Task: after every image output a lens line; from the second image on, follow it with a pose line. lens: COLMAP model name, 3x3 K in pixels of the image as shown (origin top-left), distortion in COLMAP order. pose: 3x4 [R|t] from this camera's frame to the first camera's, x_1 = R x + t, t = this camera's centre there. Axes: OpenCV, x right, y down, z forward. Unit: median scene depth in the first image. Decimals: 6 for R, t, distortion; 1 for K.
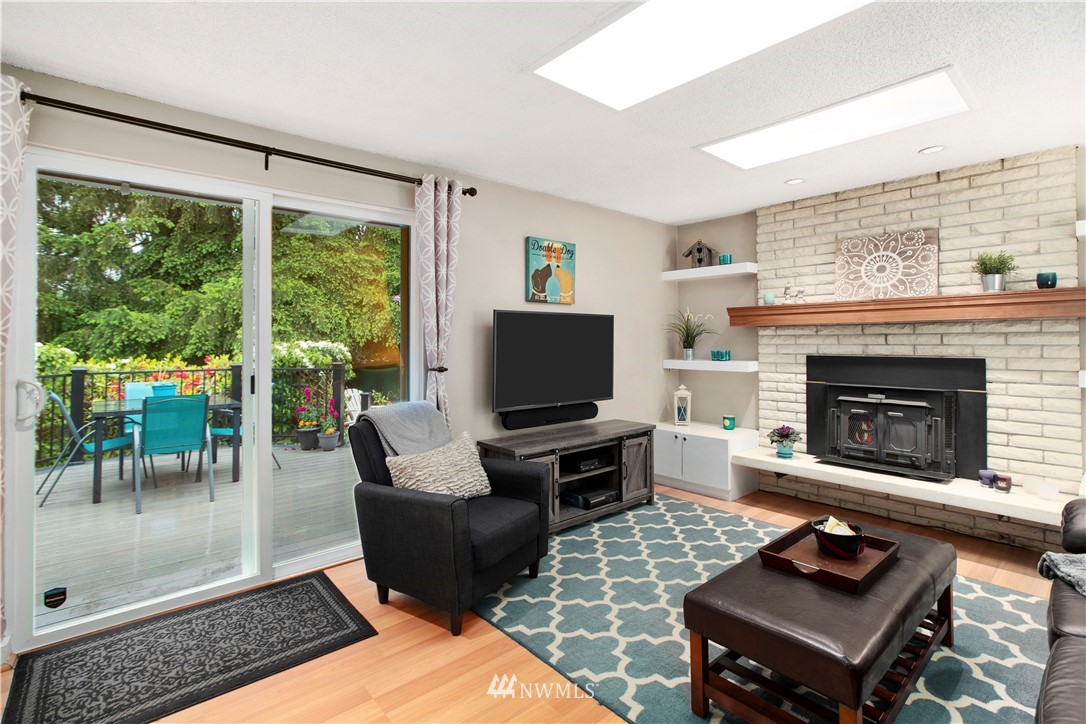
lens RADIAL K [[509.7, 0, 537.2], [0, 509.7, 340.1], [0, 0, 1]] dist [-0.061578, 0.023753]
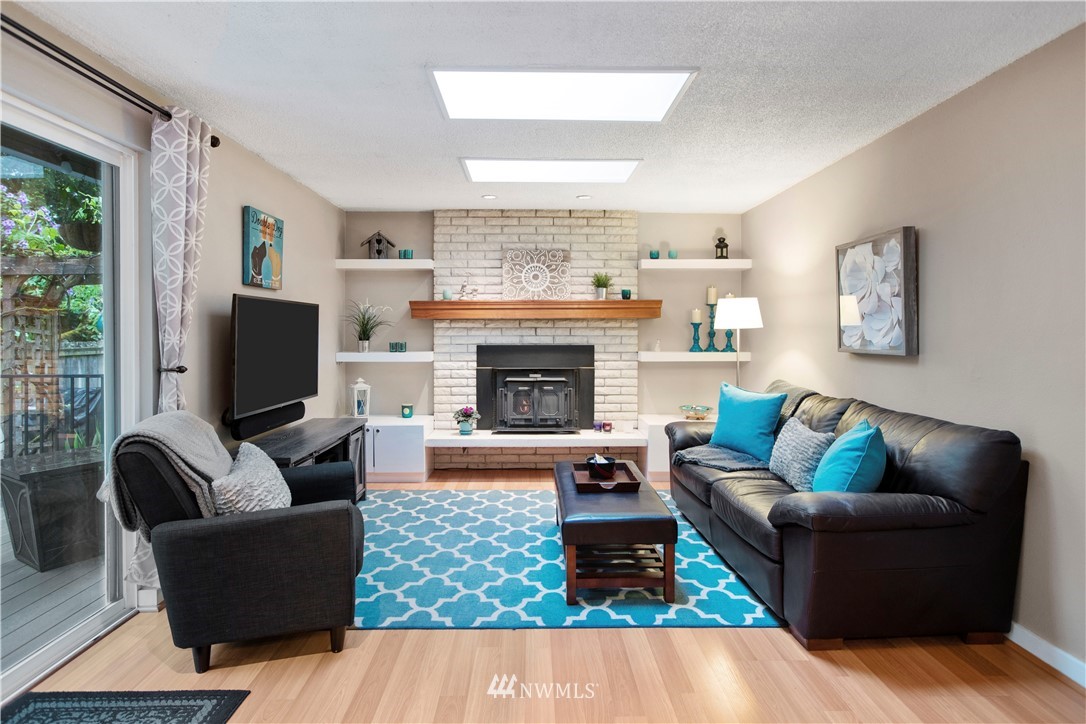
lens RADIAL K [[564.5, 0, 573.2], [0, 564.5, 357.0], [0, 0, 1]] dist [-0.082294, 0.000831]
pose [[0.601303, -0.031698, 0.798392, -0.413142], [-0.003384, 0.999103, 0.042215, 0.002288], [-0.799014, -0.028086, 0.600656, 0.040303]]
